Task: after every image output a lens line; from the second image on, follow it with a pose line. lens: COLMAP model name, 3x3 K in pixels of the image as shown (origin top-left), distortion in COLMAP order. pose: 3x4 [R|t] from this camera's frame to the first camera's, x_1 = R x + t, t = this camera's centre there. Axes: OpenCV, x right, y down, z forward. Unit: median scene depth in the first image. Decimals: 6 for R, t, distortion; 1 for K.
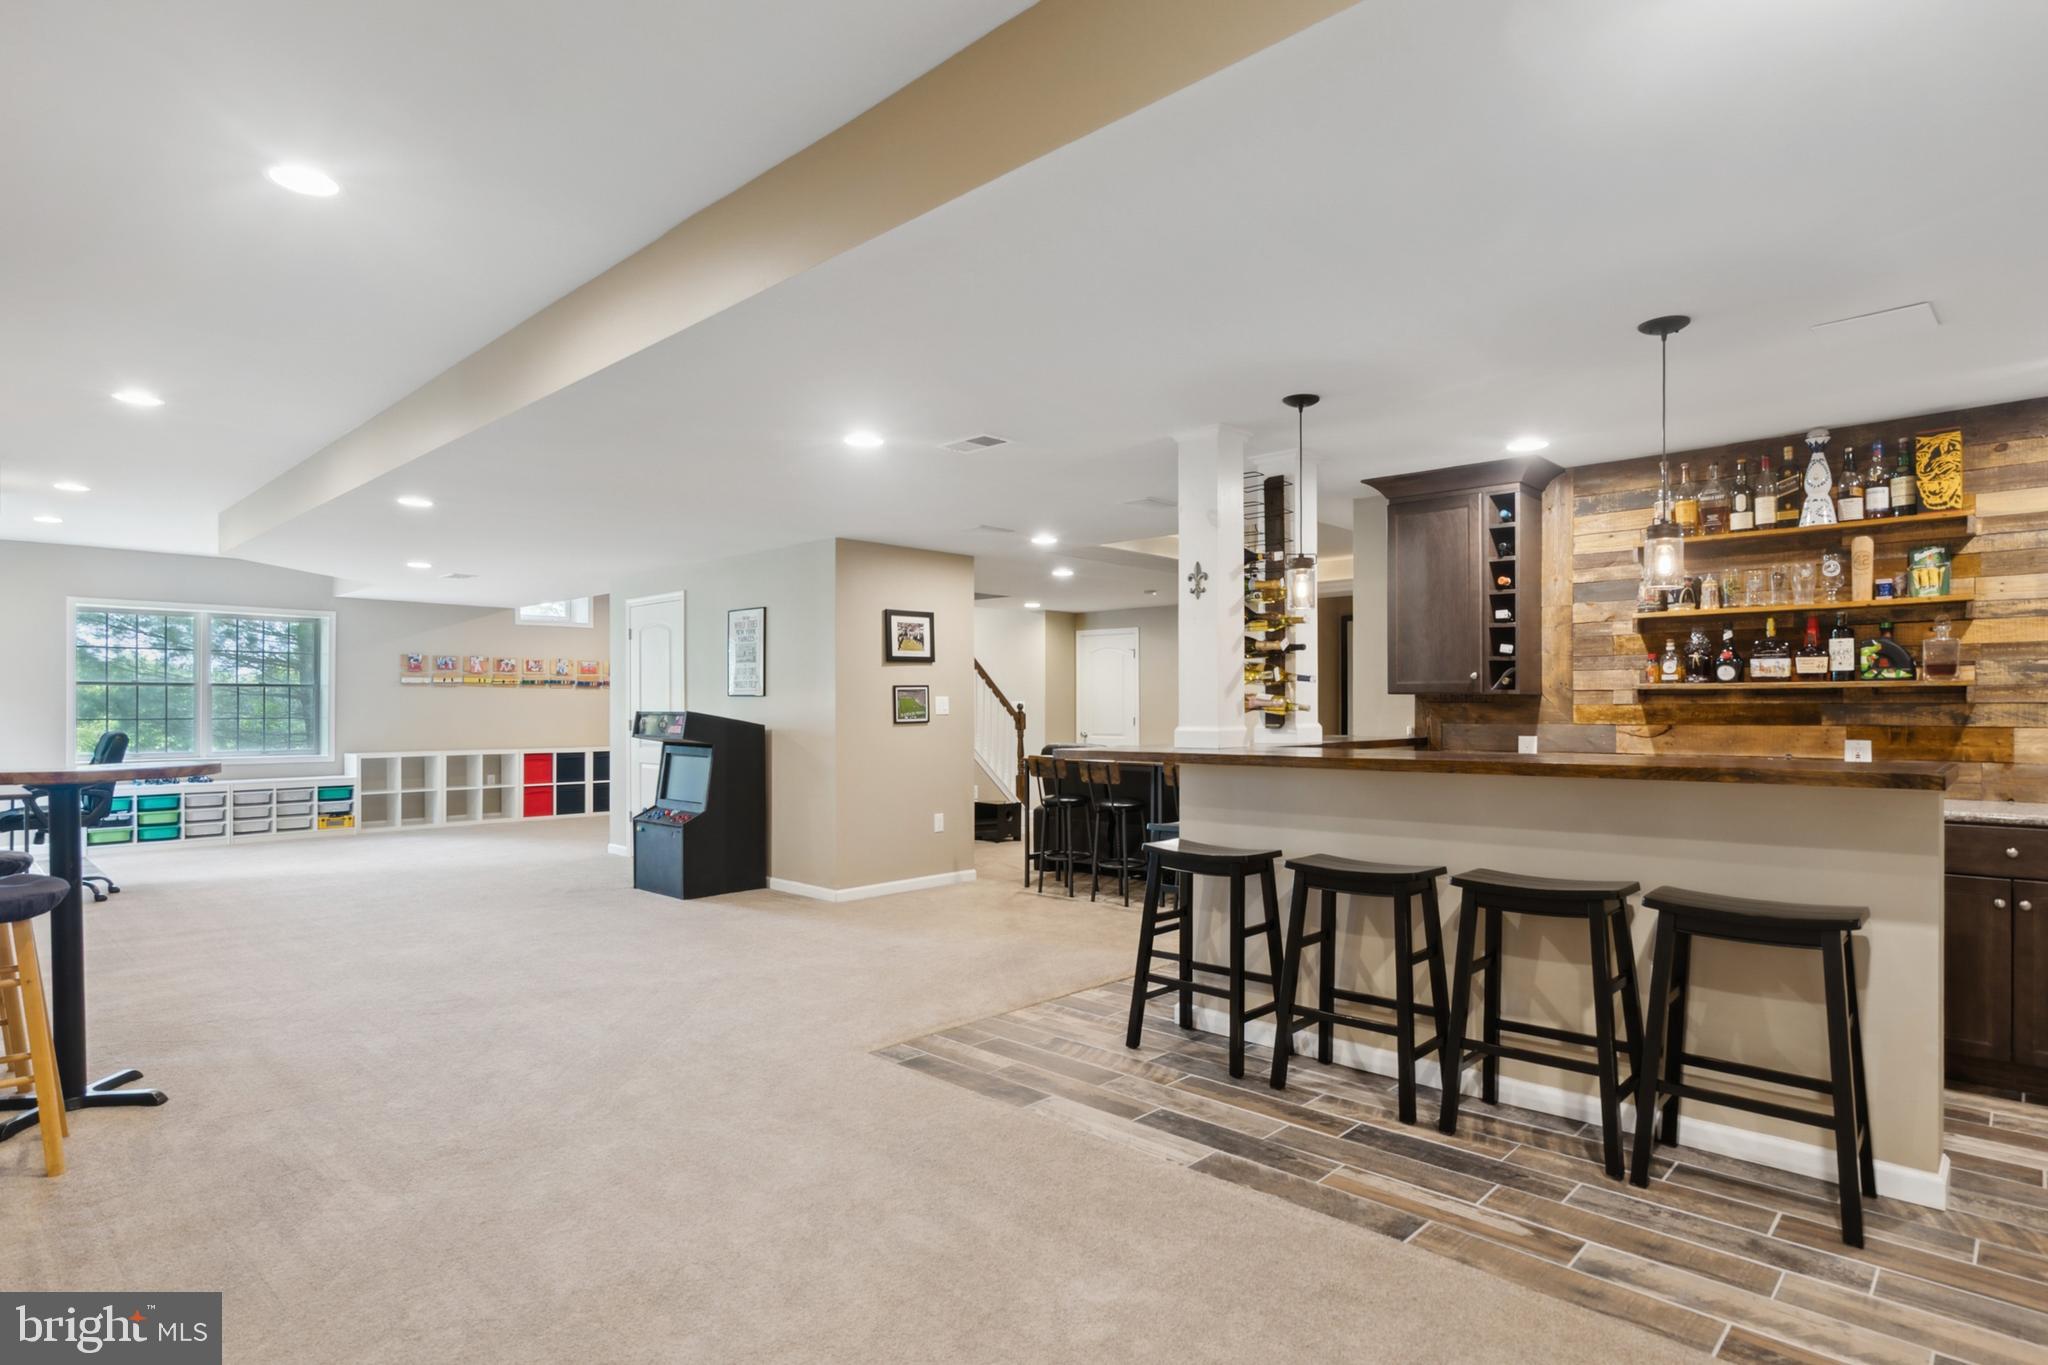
lens RADIAL K [[1071.0, 0, 1027.7], [0, 1071.0, 704.9], [0, 0, 1]] dist [0.002044, 0.000764]
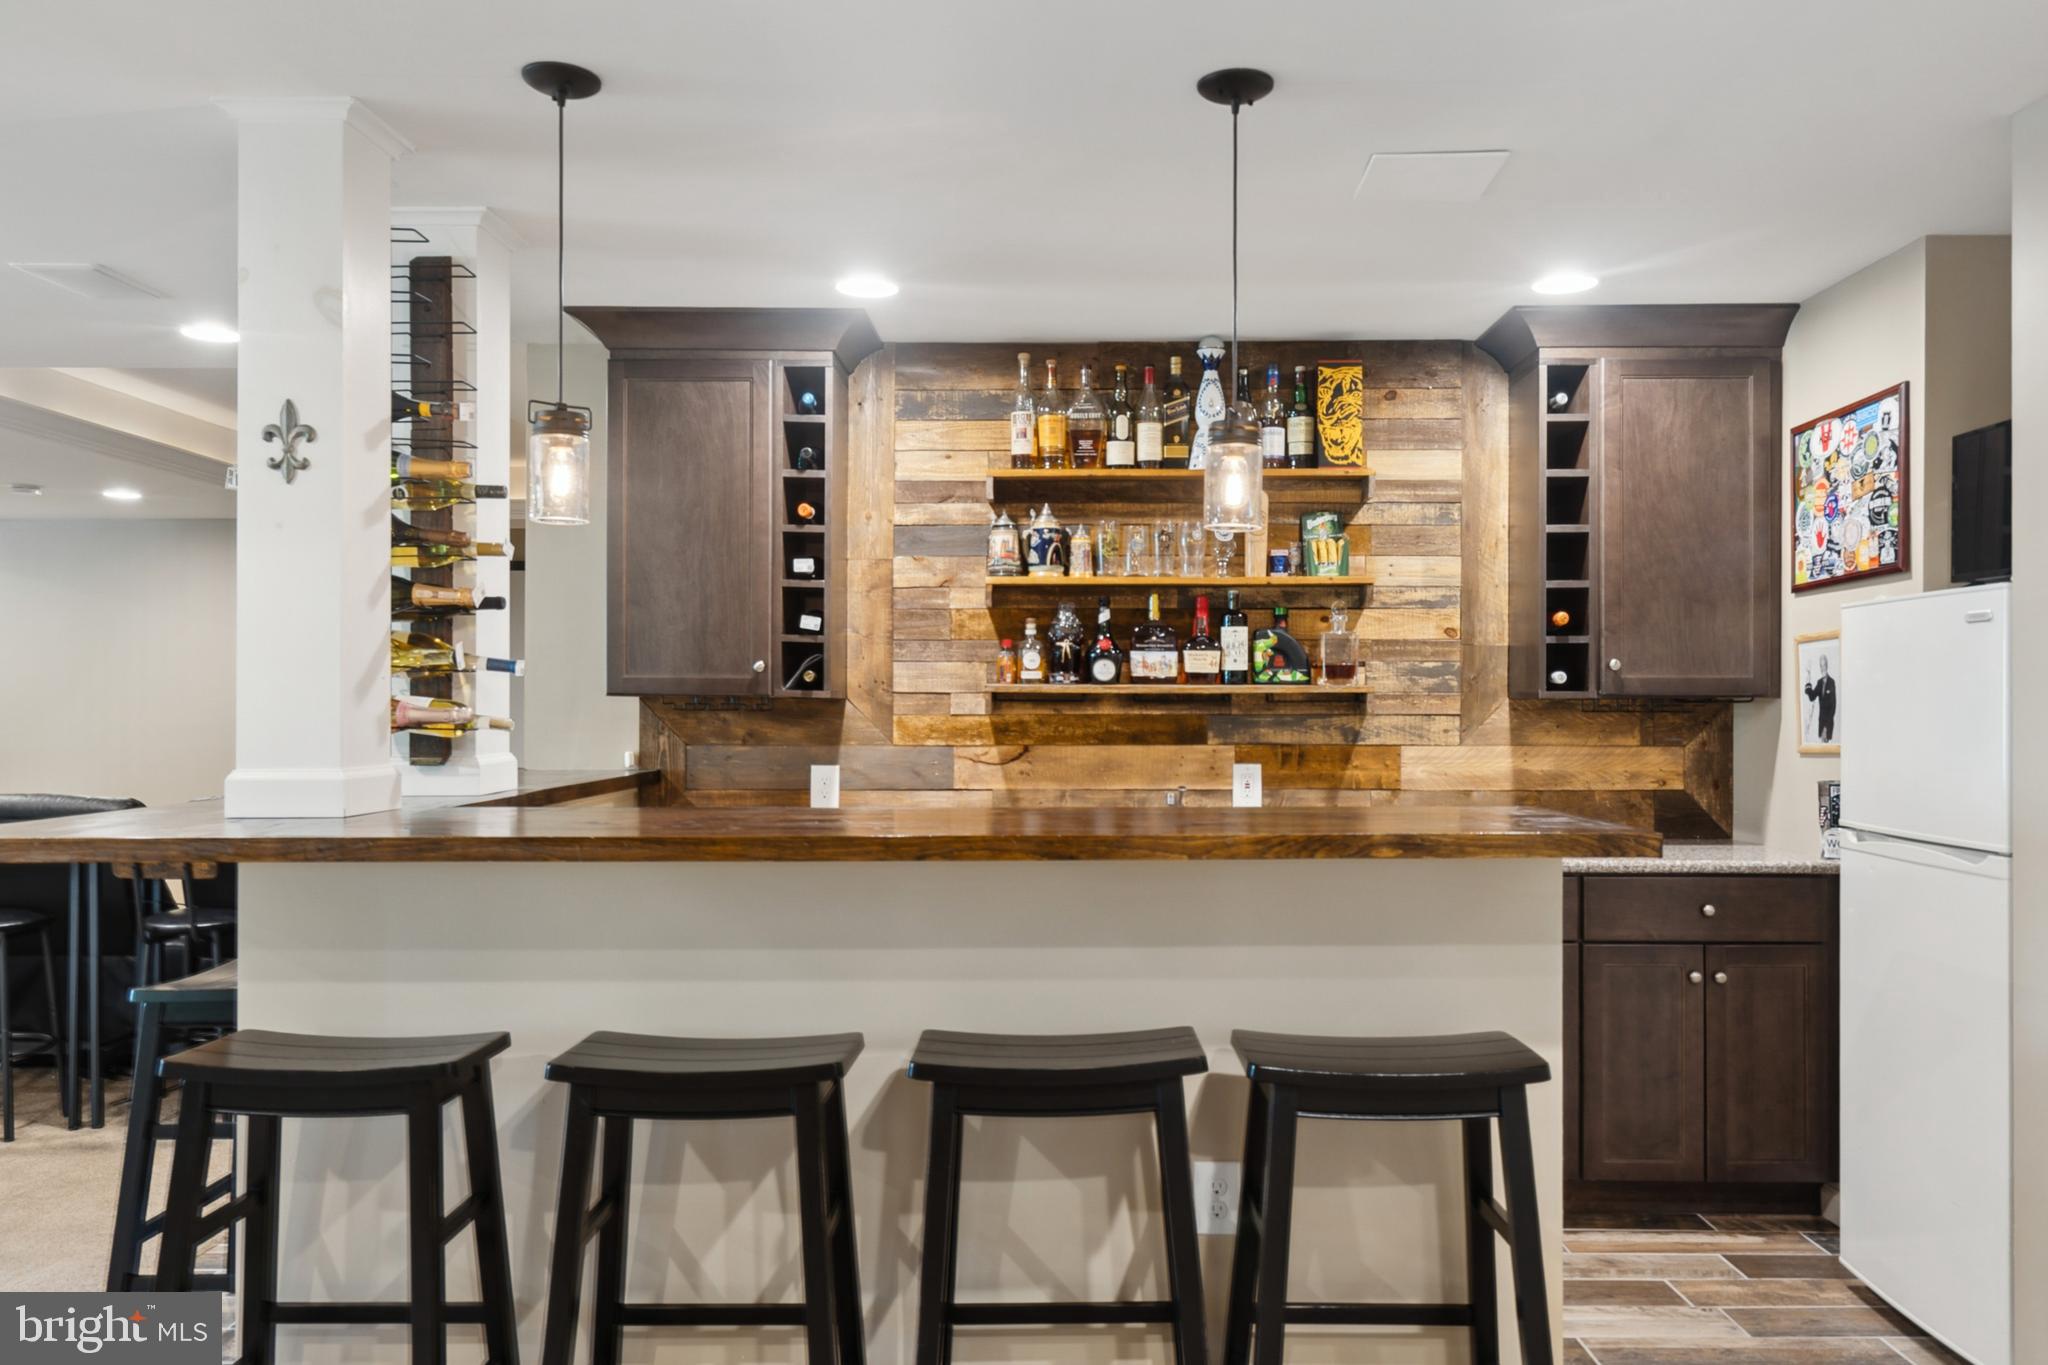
lens RADIAL K [[1499.1, 0, 1051.0], [0, 1499.1, 694.0], [0, 0, 1]] dist [0.007086, 0.001454]
pose [[0.733932, 0.007672, 0.679180, -0.031900], [-0.004118, 0.999968, -0.006846, -0.007905], [-0.679211, 0.002228, 0.733940, 0.320557]]
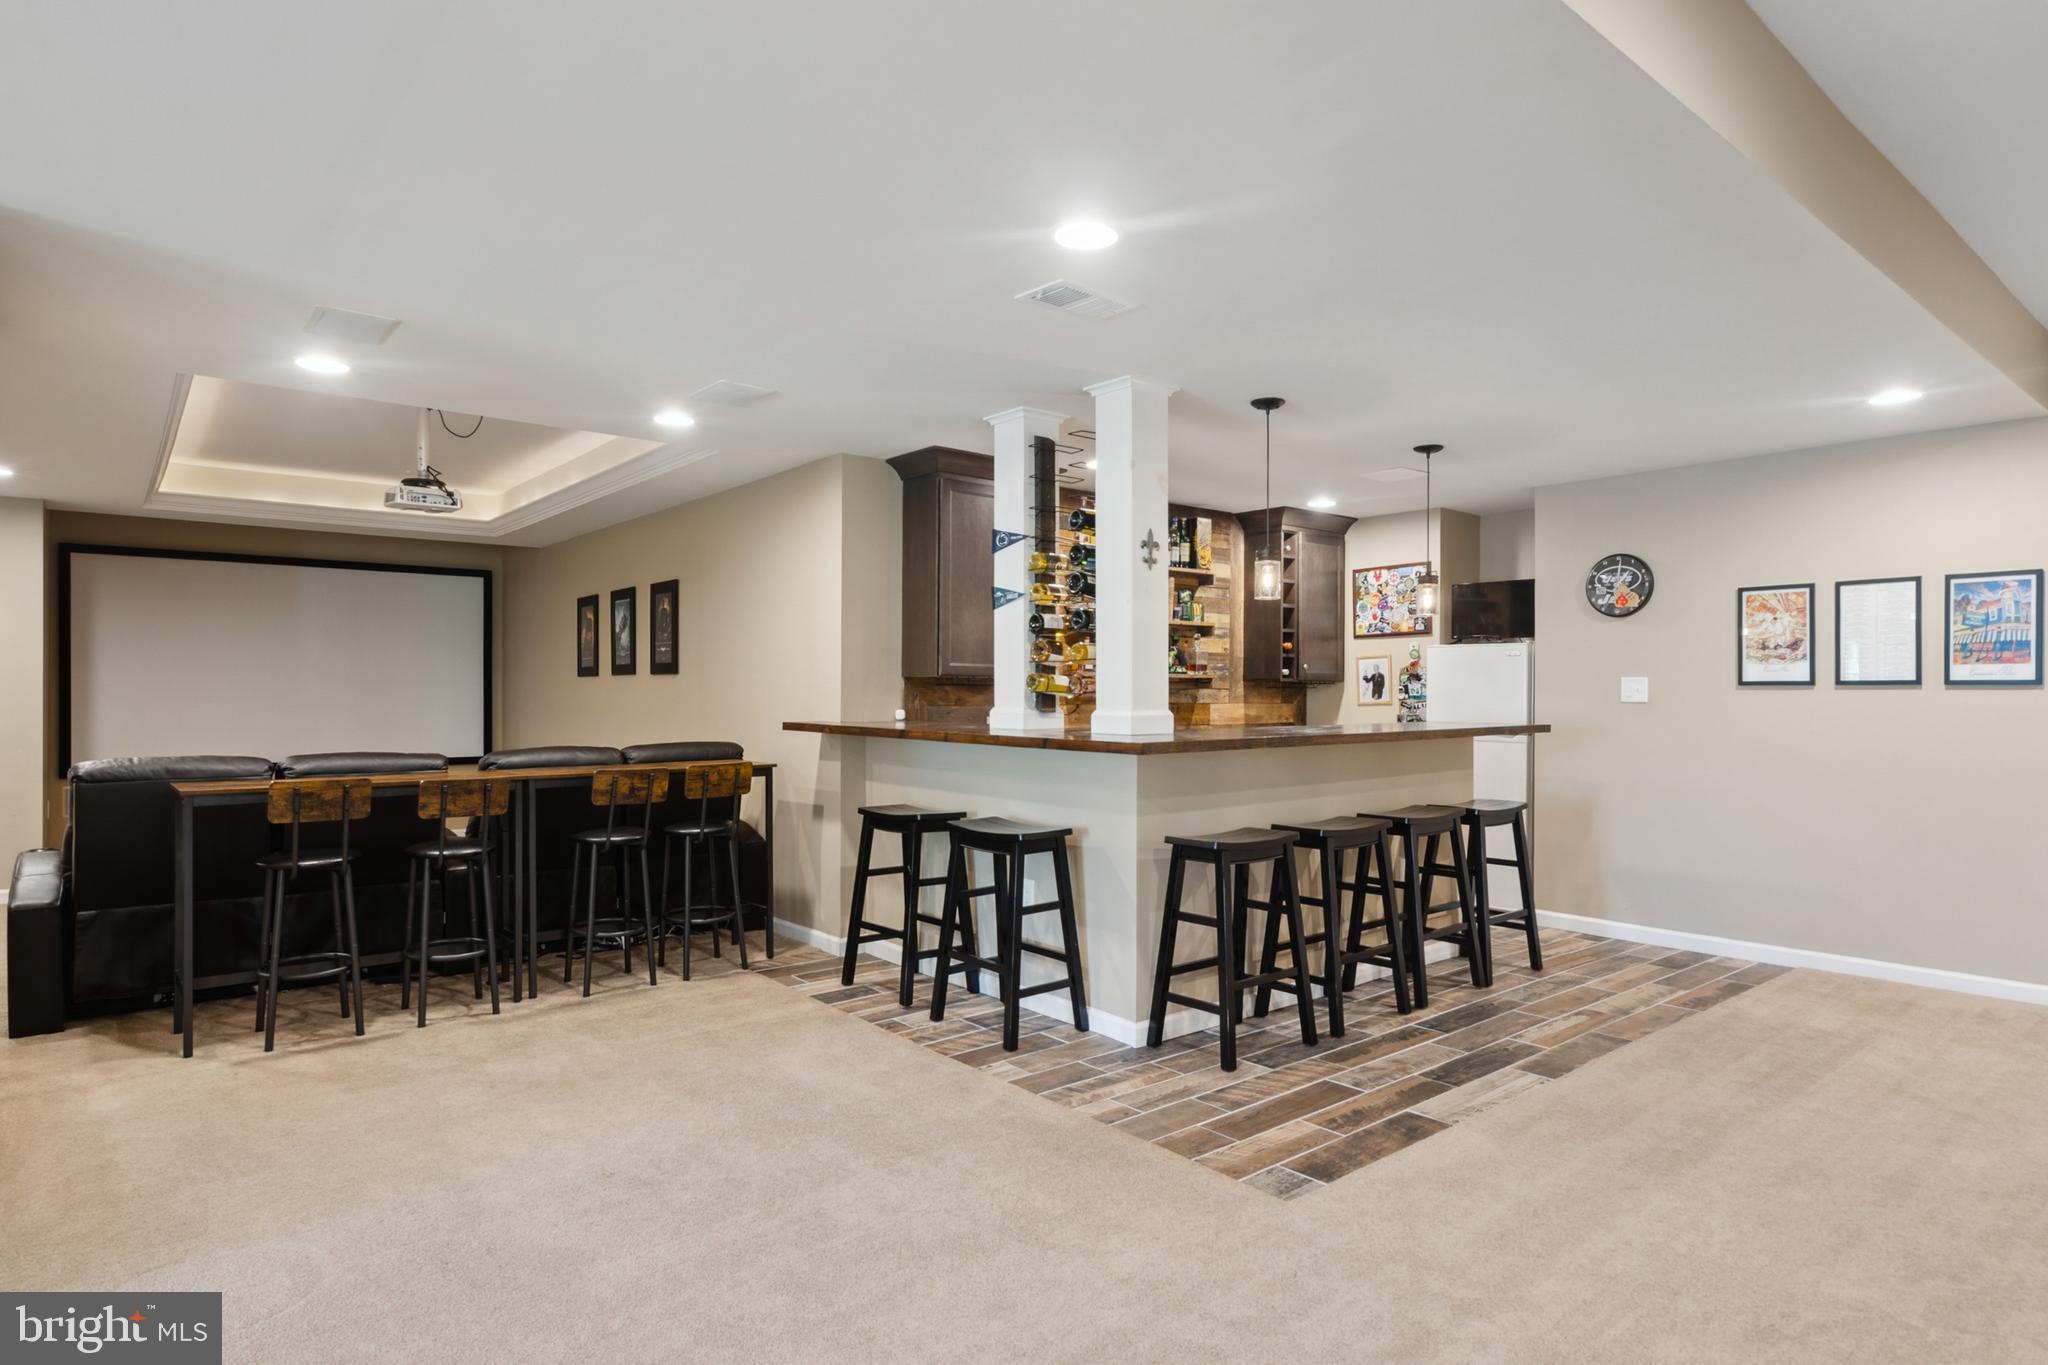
lens RADIAL K [[1131.5, 0, 1021.6], [0, 1131.5, 693.6], [0, 0, 1]] dist [-0.001322, -0.000130]
pose [[0.119483, 0.000230, 0.992836, -0.790183], [-0.005707, 0.999984, 0.000455, 0.005811], [-0.992820, -0.005720, 0.119482, 0.976962]]
